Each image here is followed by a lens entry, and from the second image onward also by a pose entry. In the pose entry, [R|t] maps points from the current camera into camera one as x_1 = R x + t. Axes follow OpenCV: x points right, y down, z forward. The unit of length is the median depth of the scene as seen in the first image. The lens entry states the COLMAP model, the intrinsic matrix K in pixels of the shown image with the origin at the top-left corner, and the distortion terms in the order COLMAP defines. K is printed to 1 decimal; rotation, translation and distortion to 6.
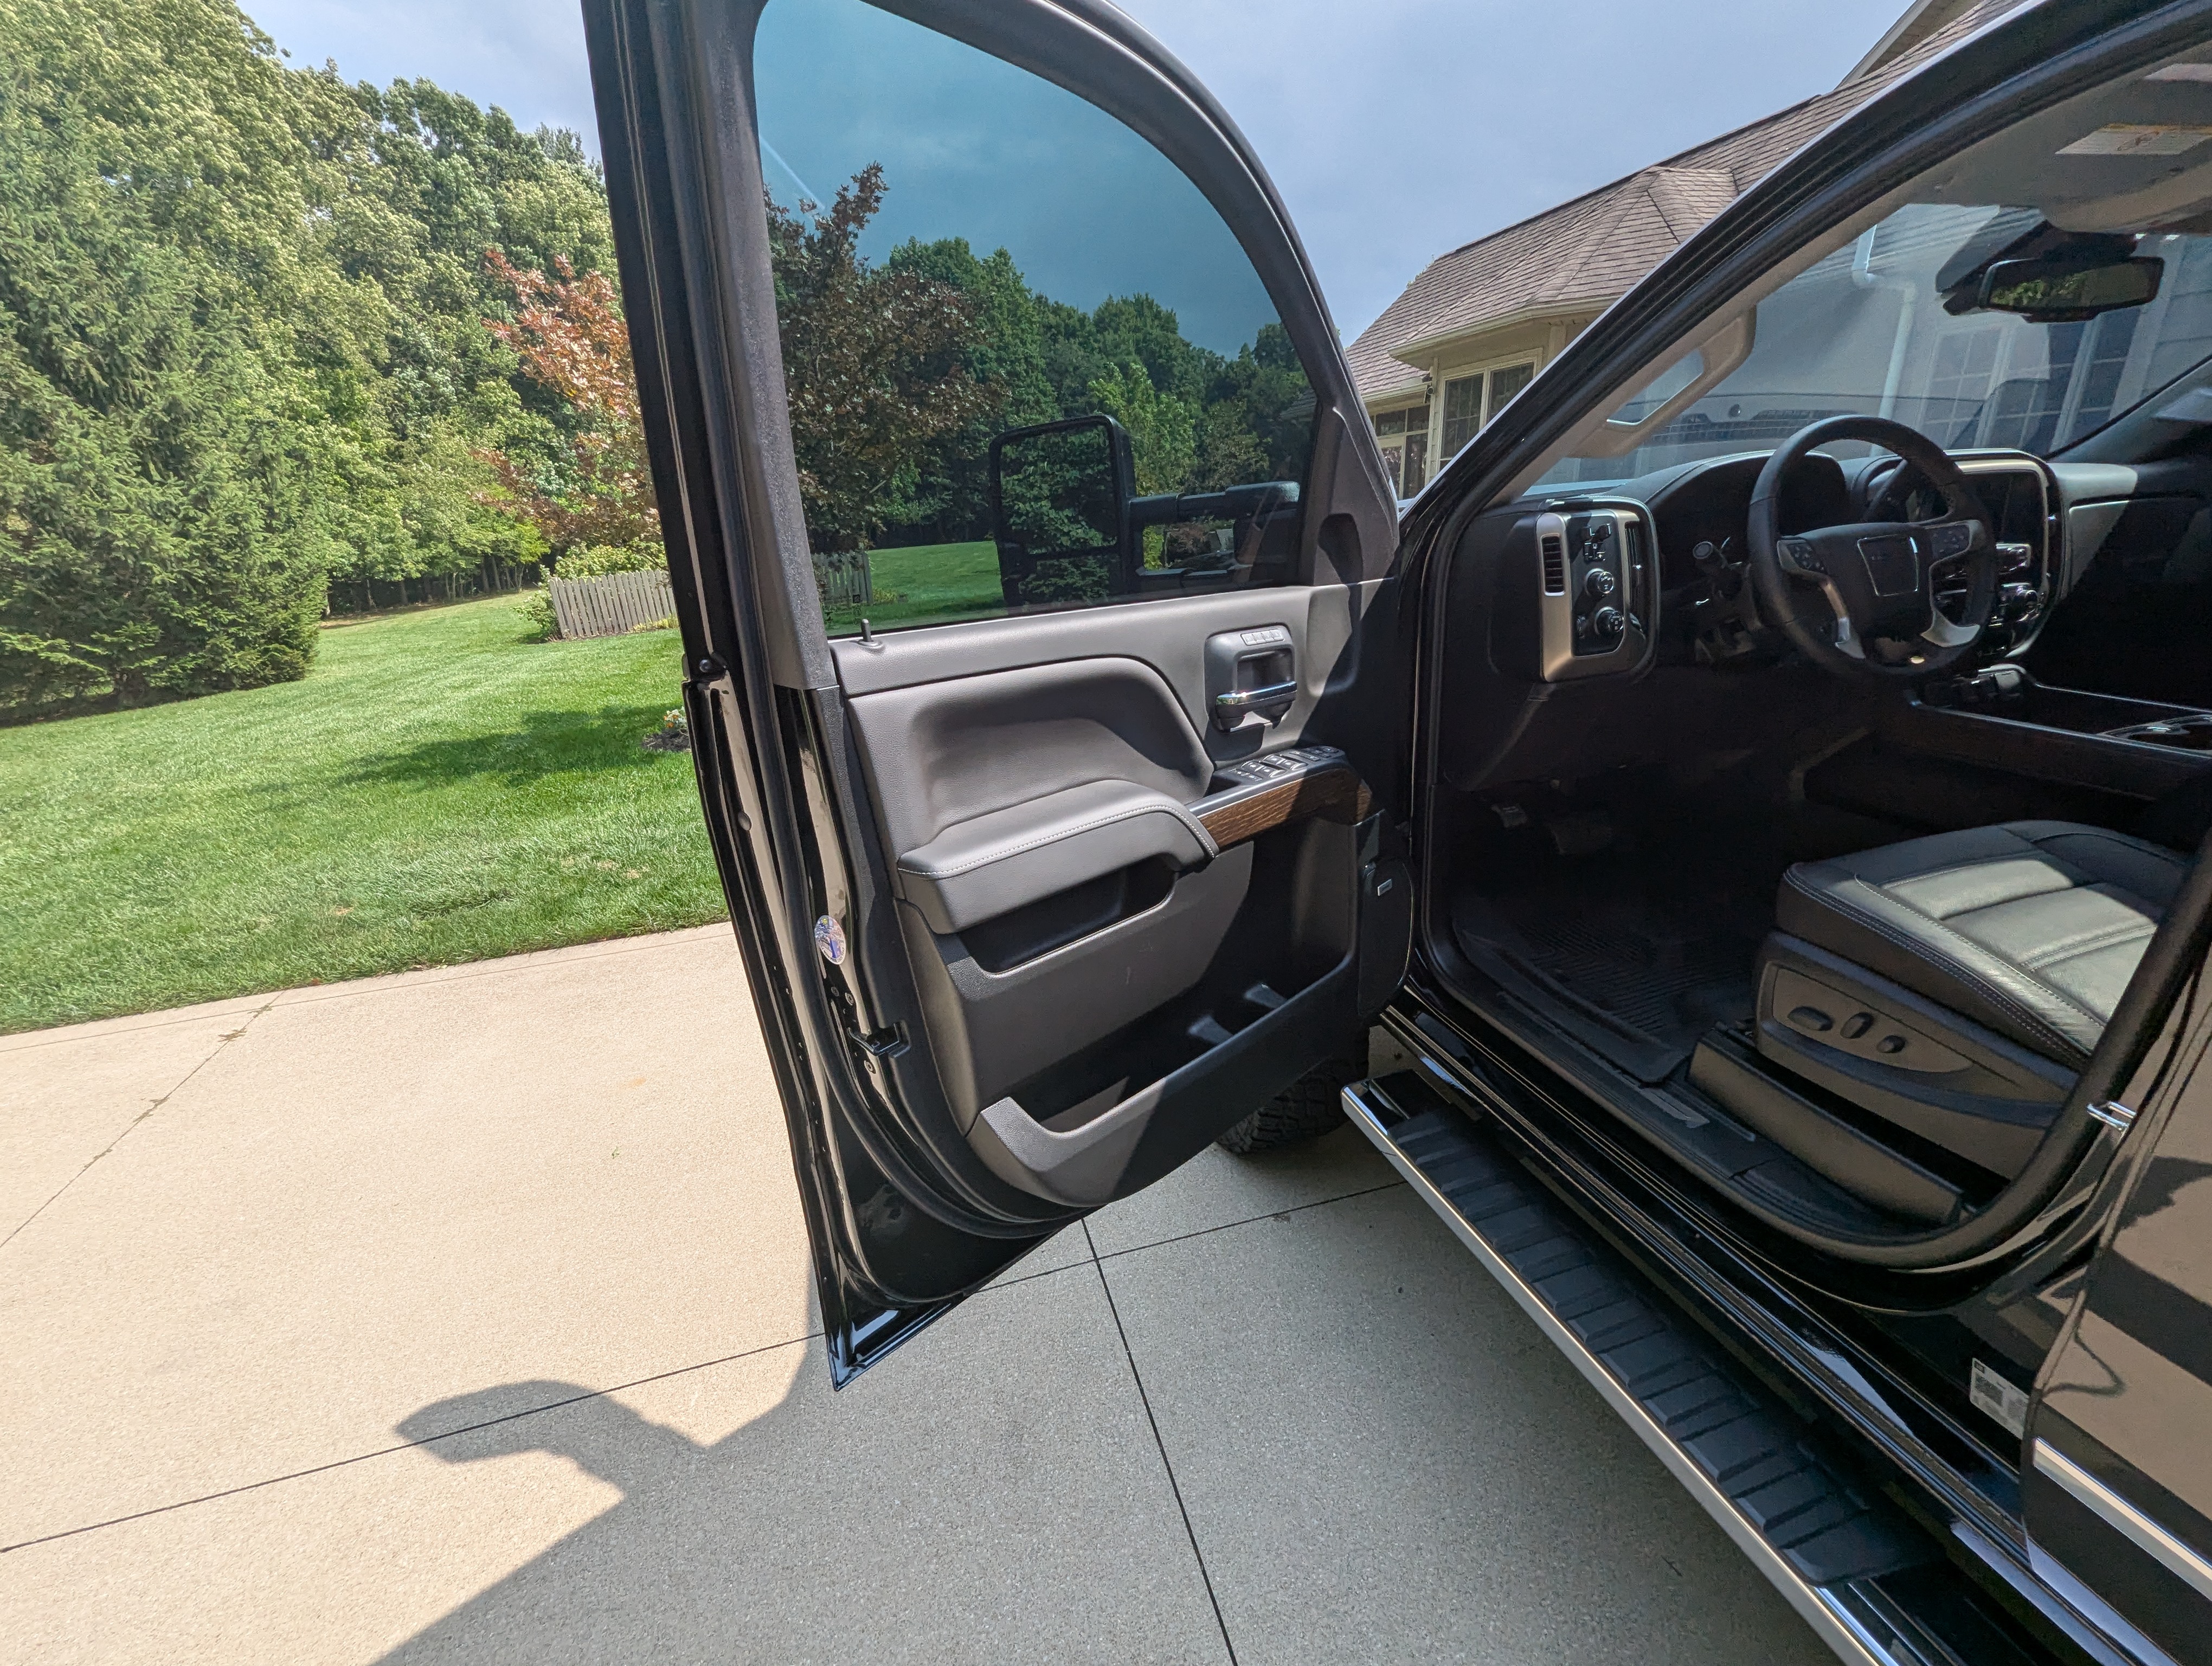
lens RADIAL K [[911.5, 0, 1106.0], [0, 911.5, 833.0], [0, 0, 1]] dist [0.003251, -0.004787]
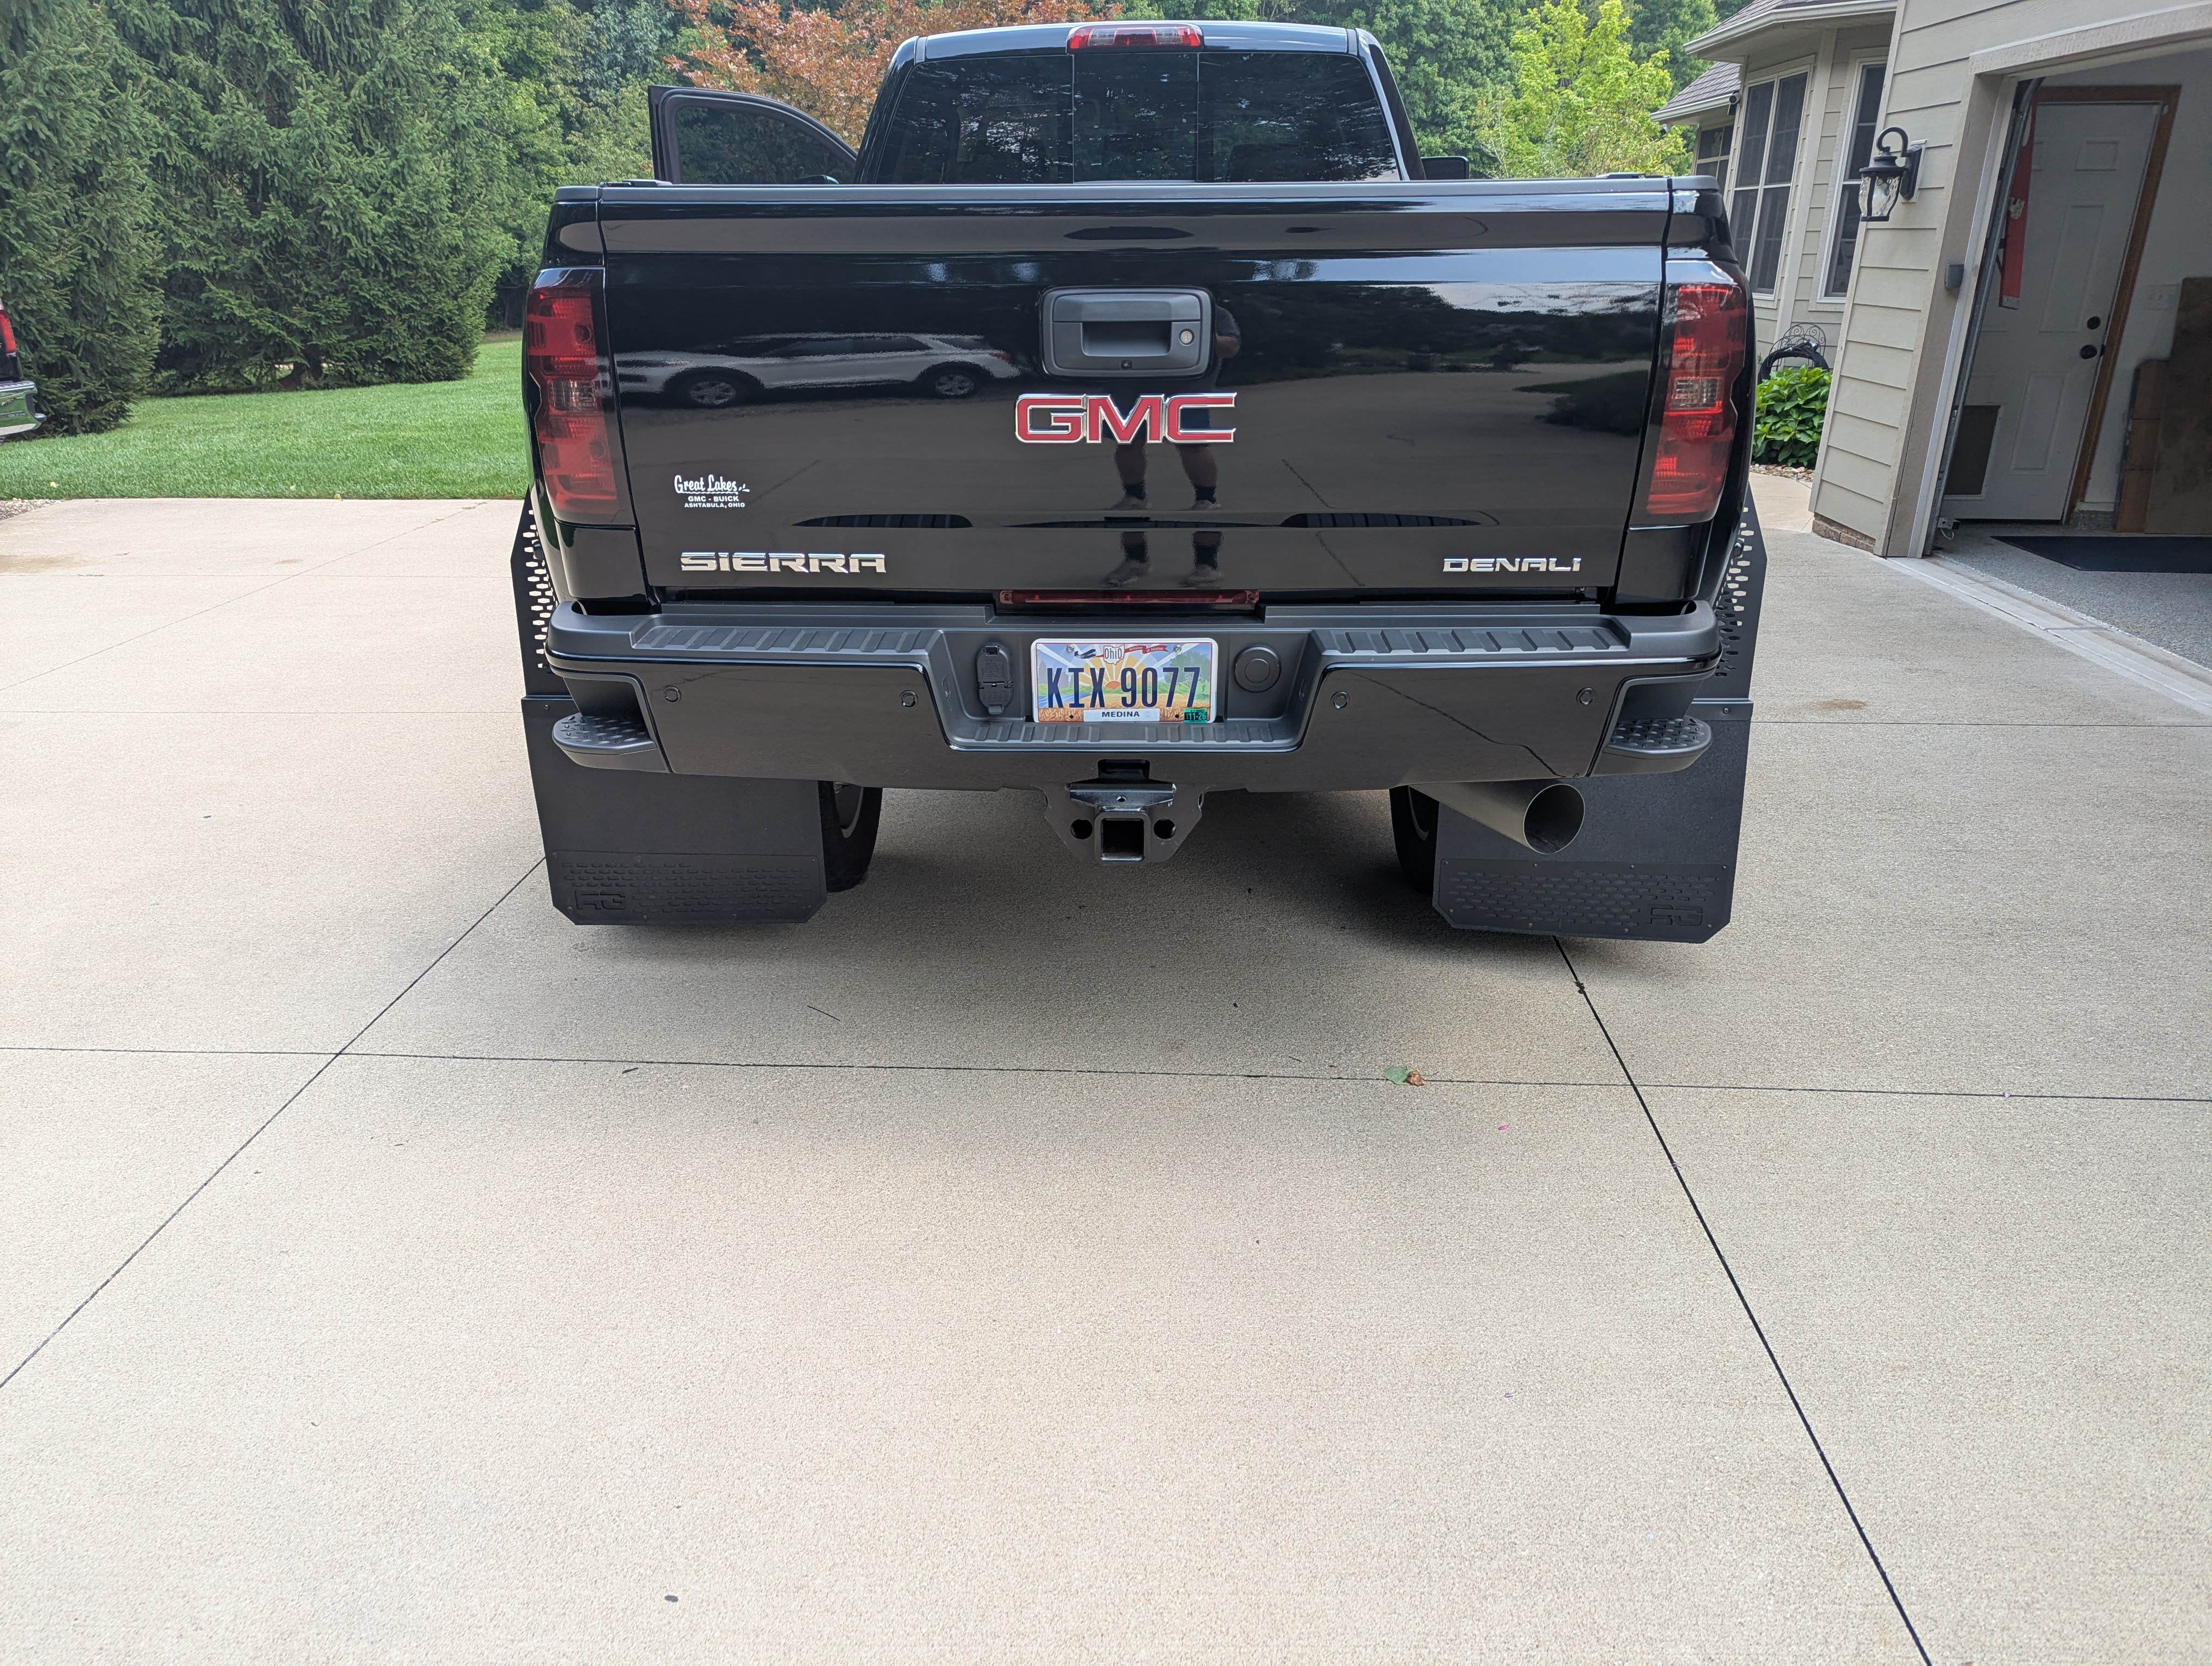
lens RADIAL K [[1532.0, 0, 1106.0], [0, 1532.0, 833.0], [0, 0, 1]] dist [0.002909, 0.005043]
pose [[0.950520, 0.156212, -0.268531, 0.328053], [-0.148204, 0.987694, 0.049971, 0.169671], [0.273033, -0.007701, 0.961974, -0.467824]]
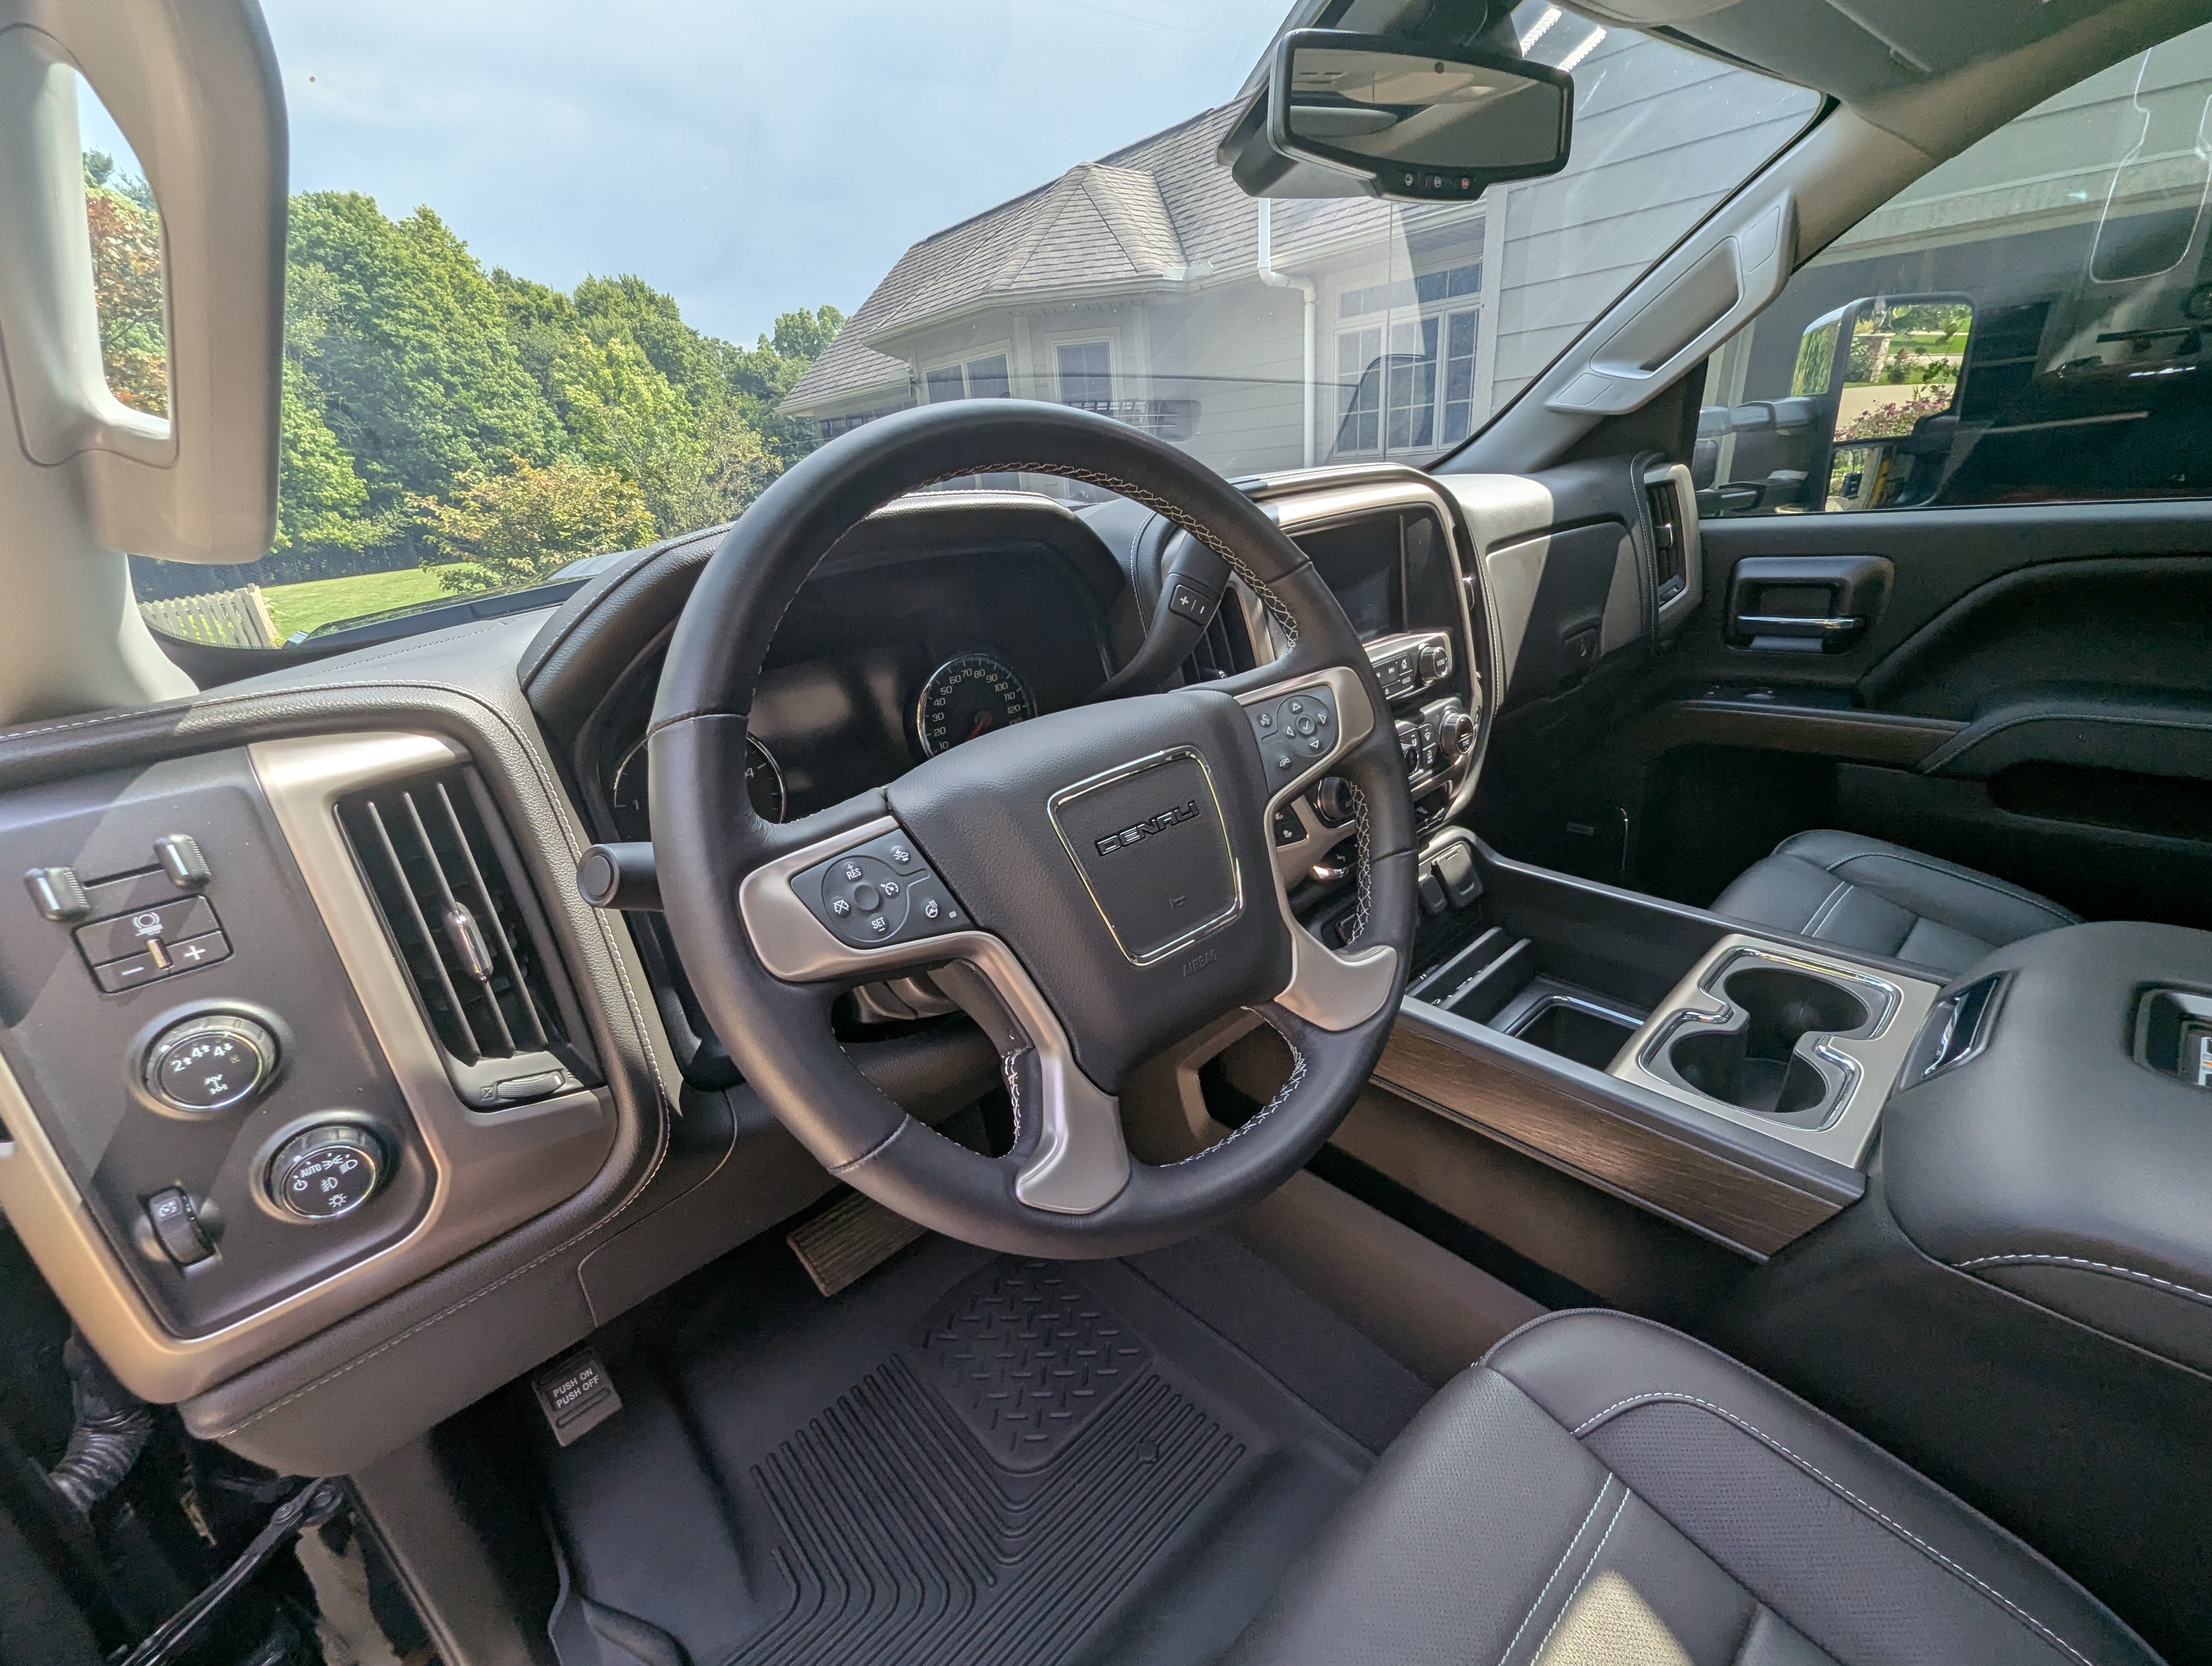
lens RADIAL K [[911.5, 0, 1106.0], [0, 911.5, 833.0], [0, 0, 1]] dist [0.003251, -0.004787]
pose [[0.901006, -0.183992, 0.392855, 0.088902], [0.182047, 0.982368, 0.042567, -0.039535], [-0.393760, 0.033165, 0.918615, 0.086853]]
